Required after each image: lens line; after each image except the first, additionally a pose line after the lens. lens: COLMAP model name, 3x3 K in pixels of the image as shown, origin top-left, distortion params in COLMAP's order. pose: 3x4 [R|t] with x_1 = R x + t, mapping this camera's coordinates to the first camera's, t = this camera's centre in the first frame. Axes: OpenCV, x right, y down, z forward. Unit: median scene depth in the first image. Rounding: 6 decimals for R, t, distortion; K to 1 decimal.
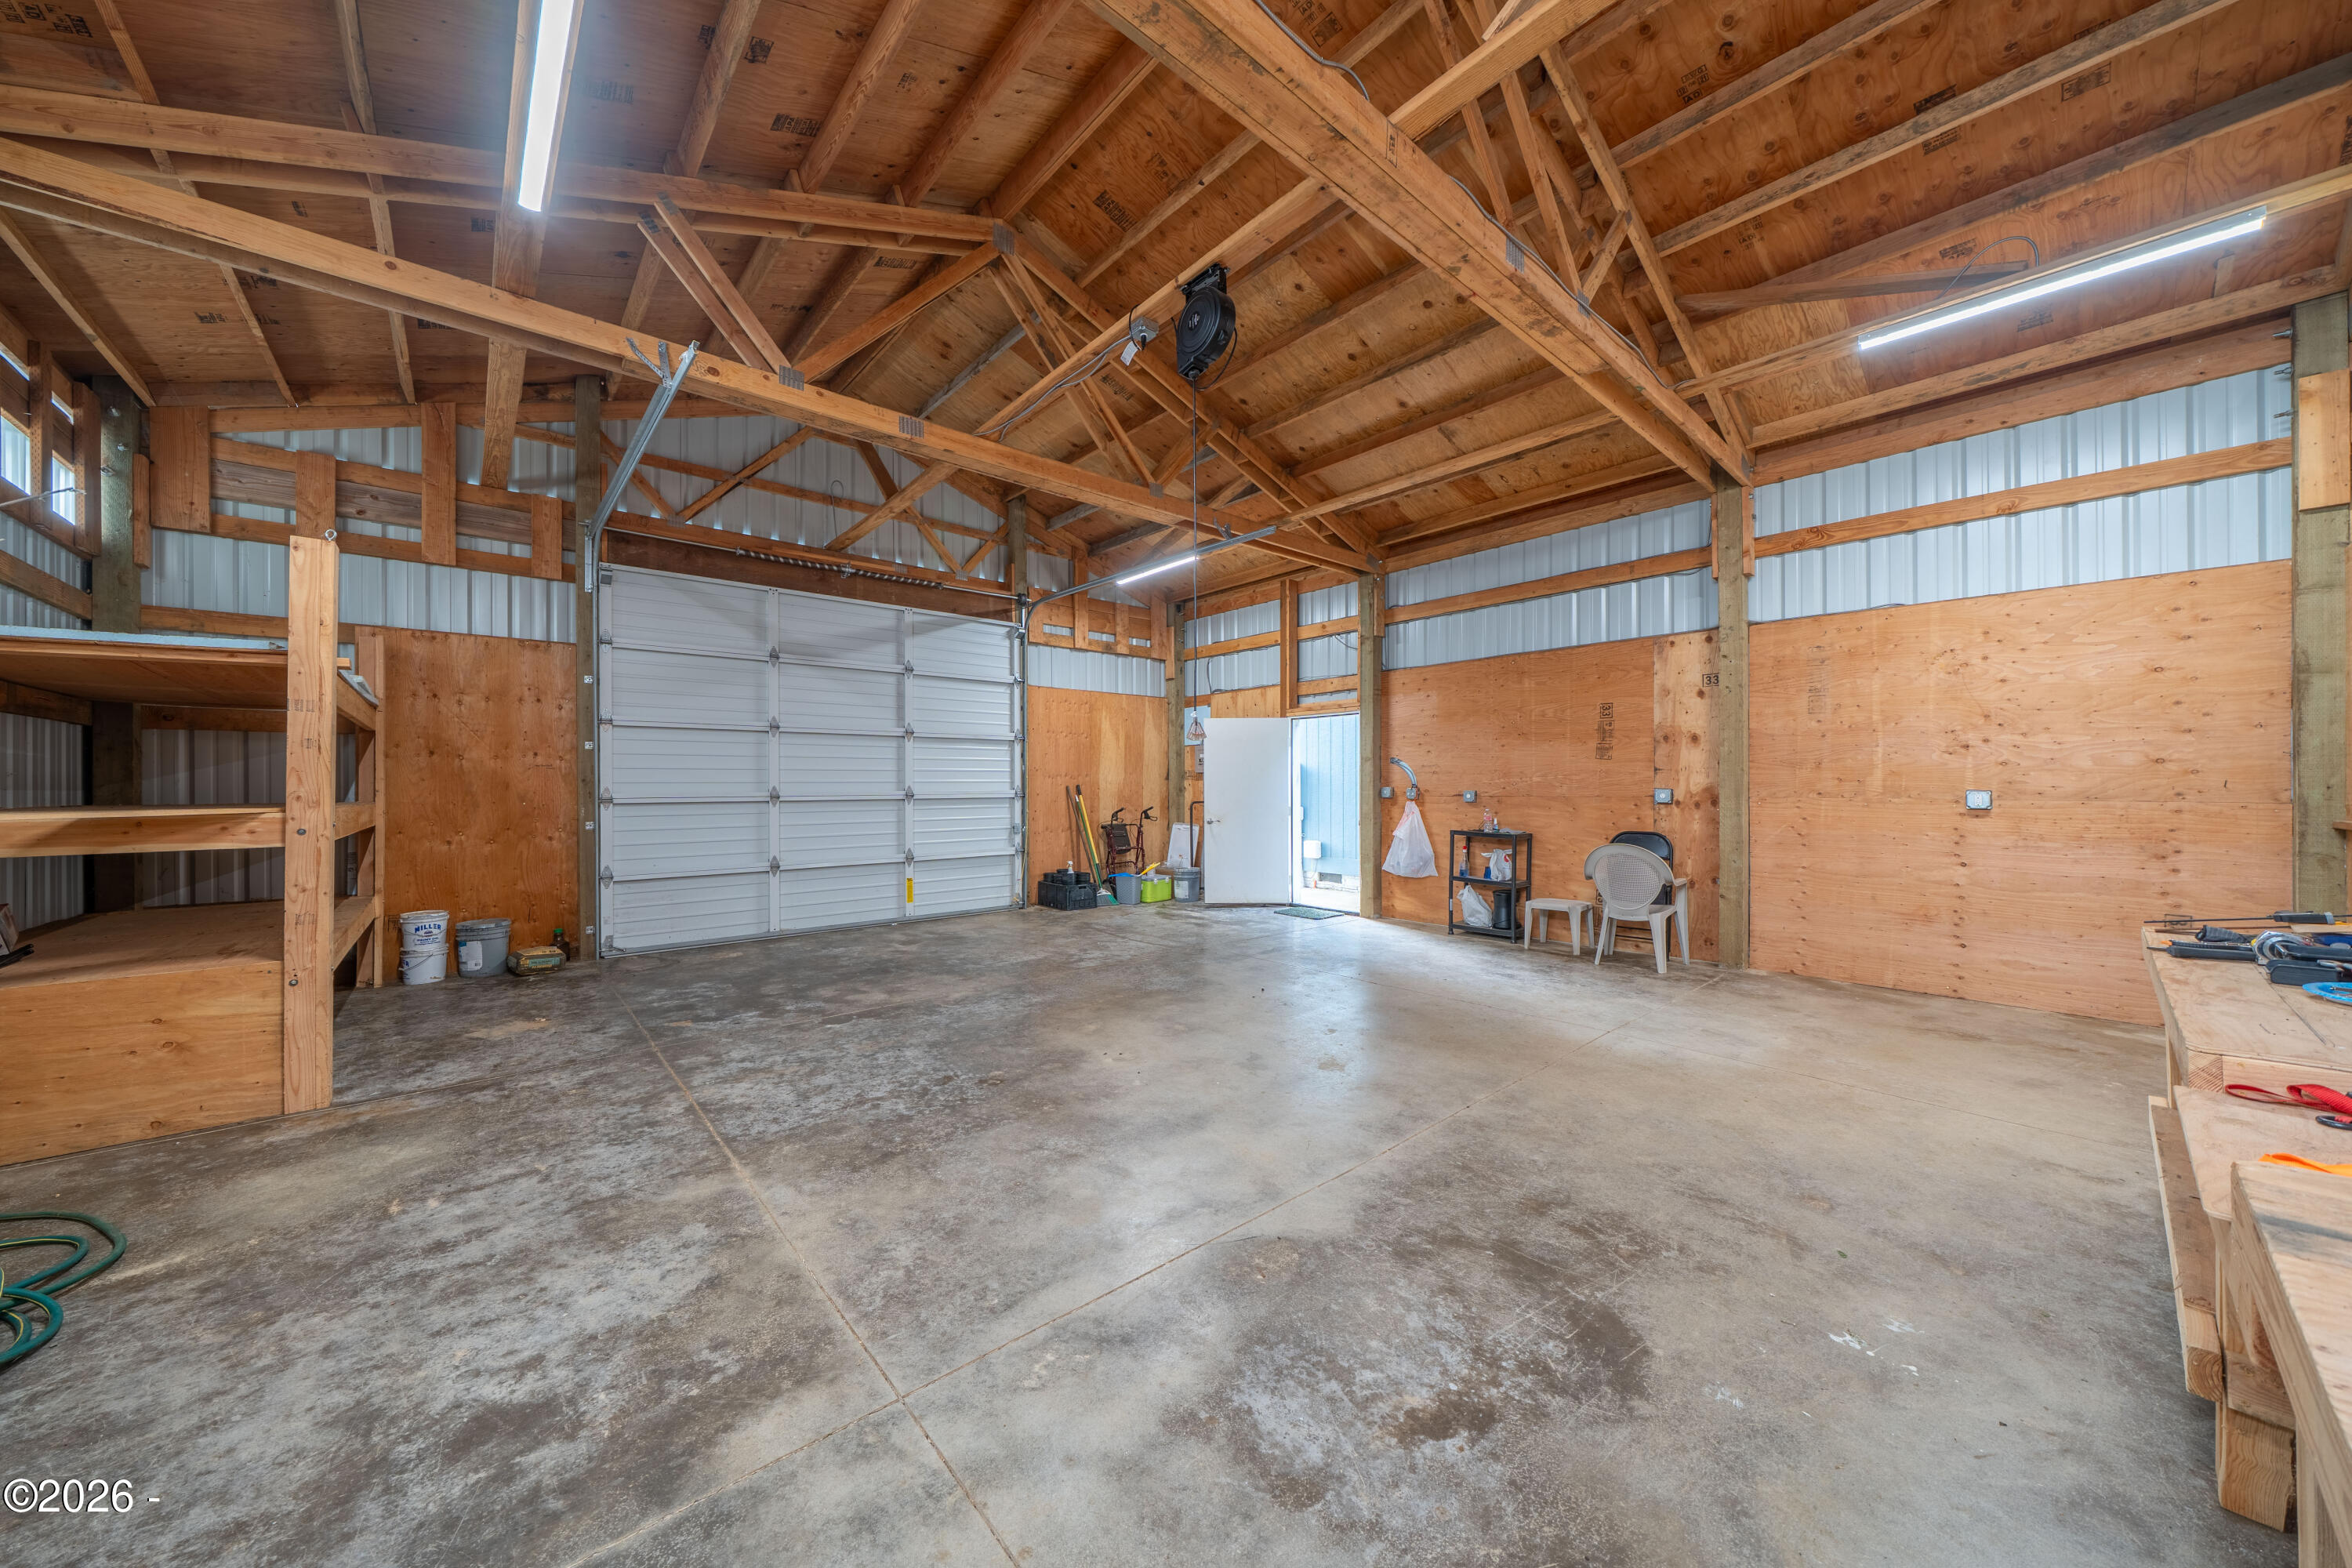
lens RADIAL K [[800.3, 0, 1170.2], [0, 800.3, 786.7], [0, 0, 1]] dist [-0.005611, -0.000081]
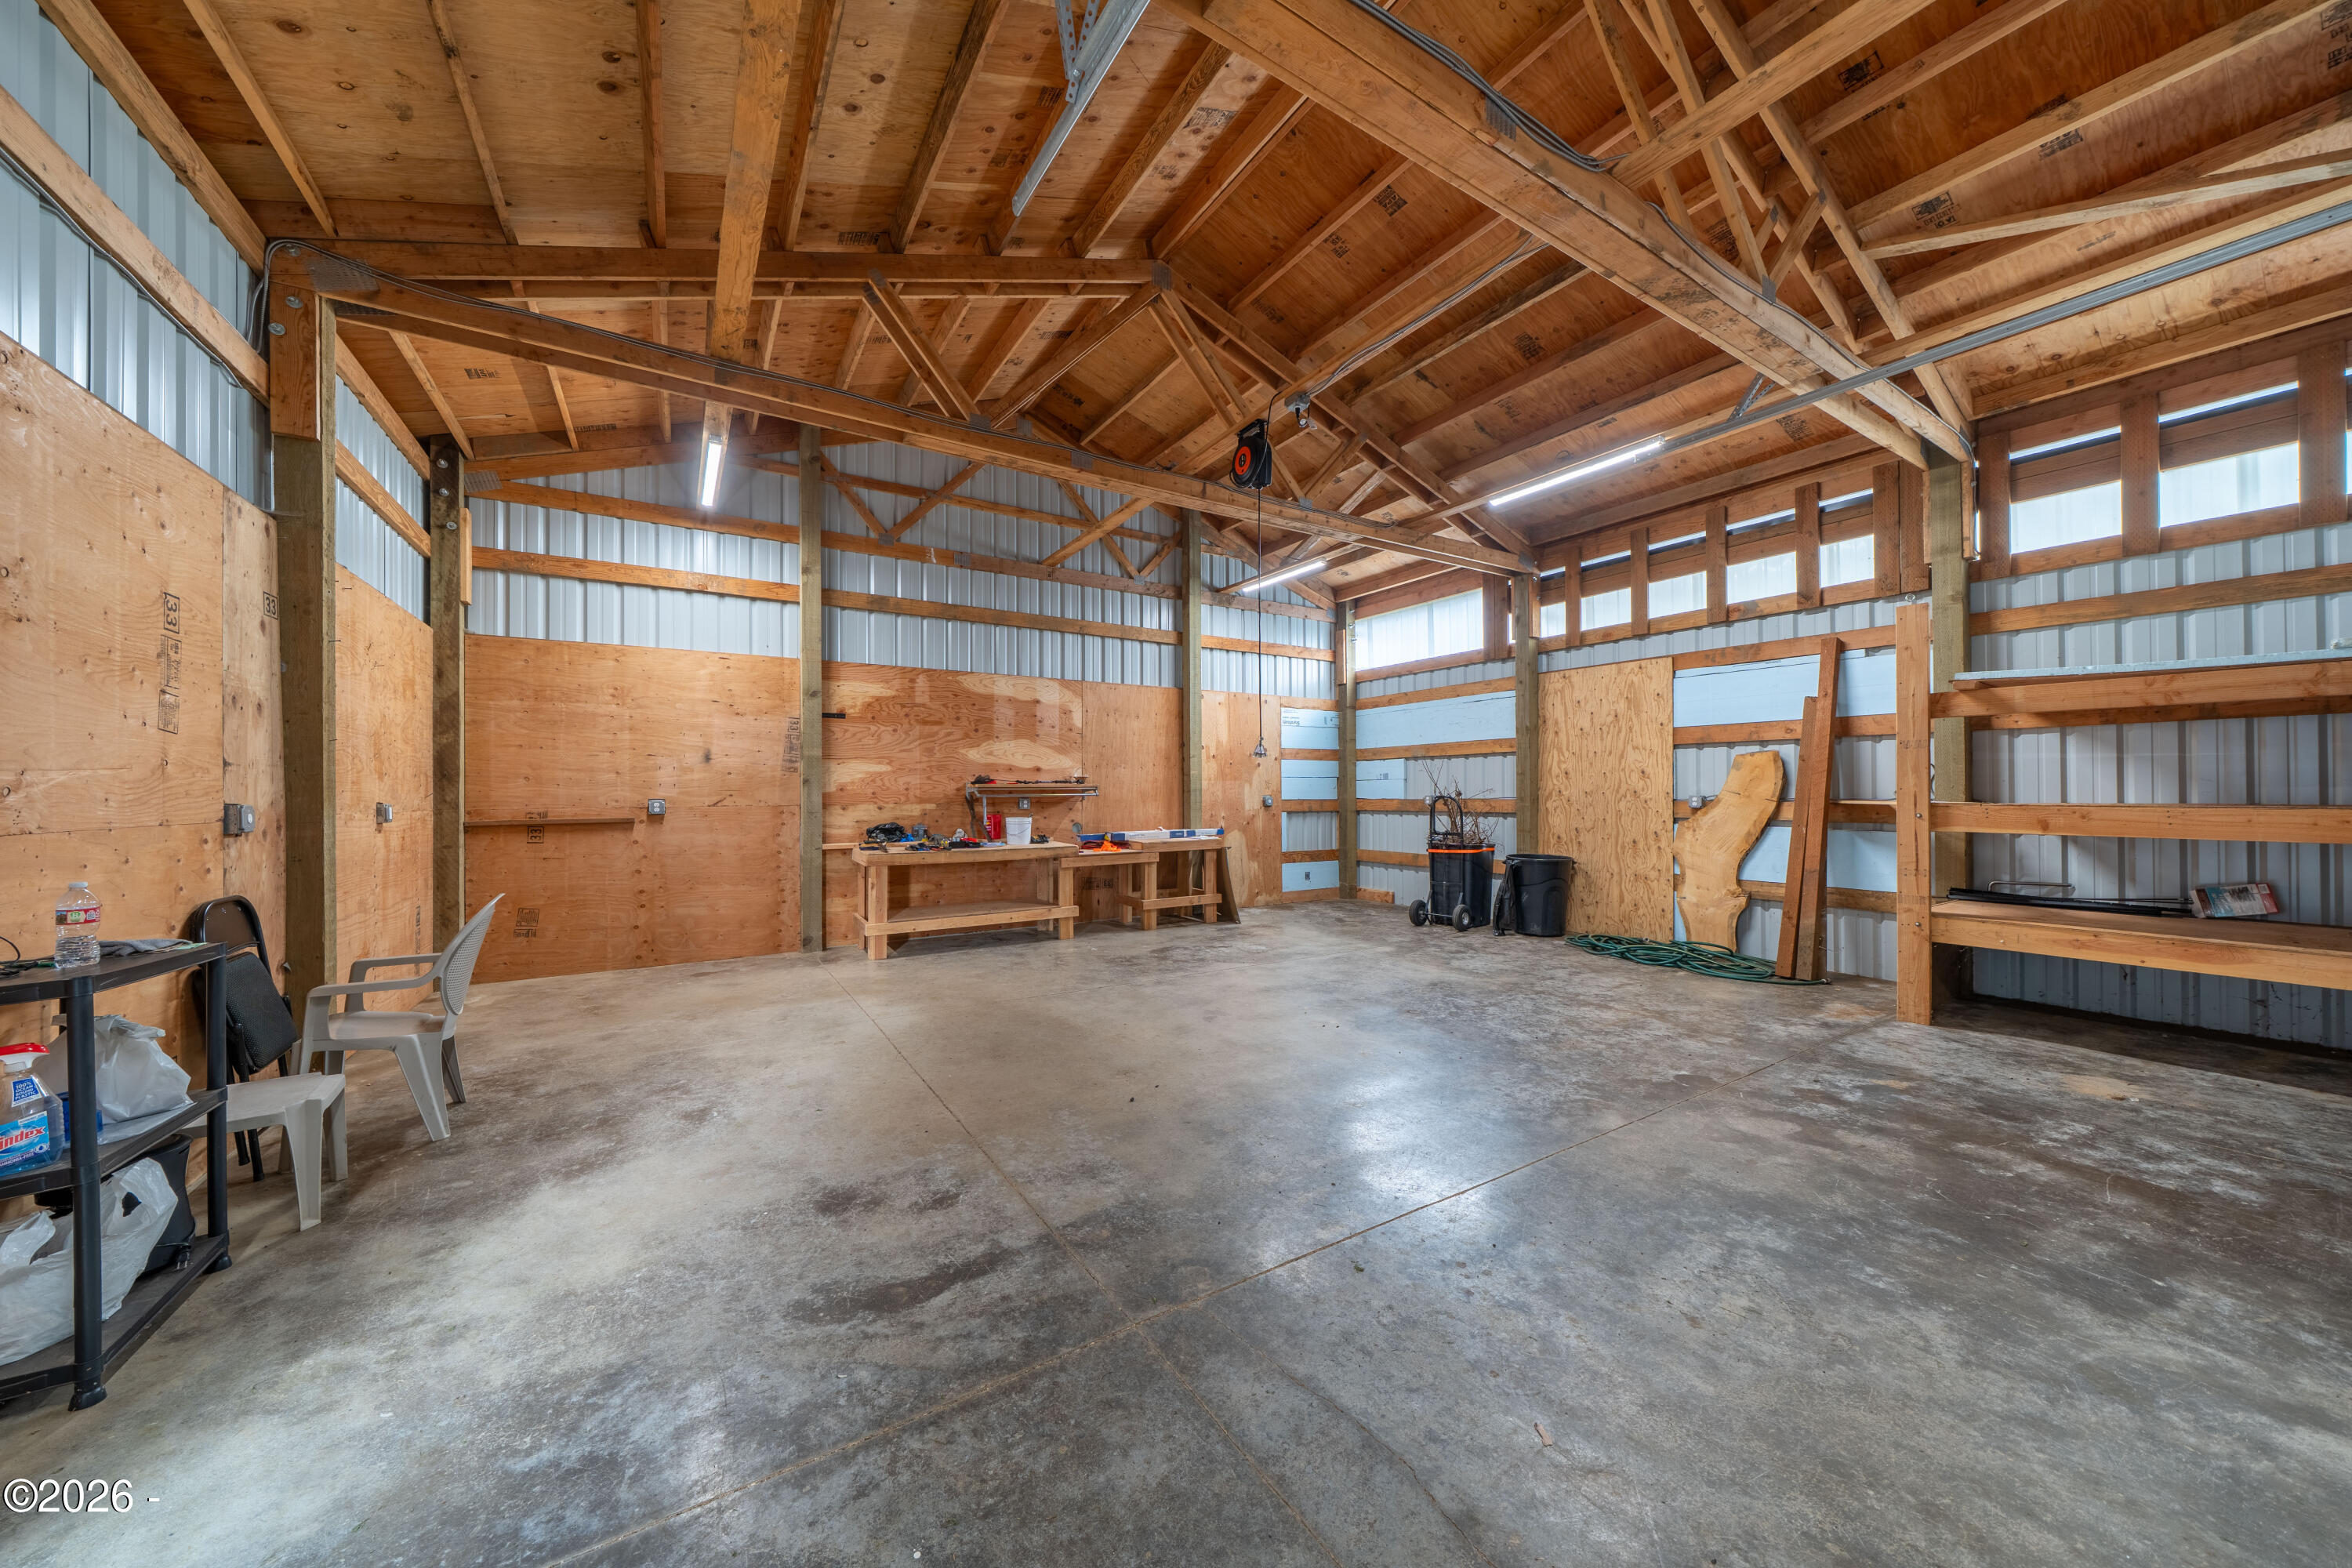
lens RADIAL K [[800.3, 0, 1170.7], [0, 800.3, 787.6], [0, 0, 1]] dist [-0.005611, -0.000081]
pose [[-0.986785, 0.007654, 0.161857, -0.032817], [0.006409, 0.999946, -0.008212, 0.002492], [-0.161911, -0.007066, -0.986780, 2.087359]]
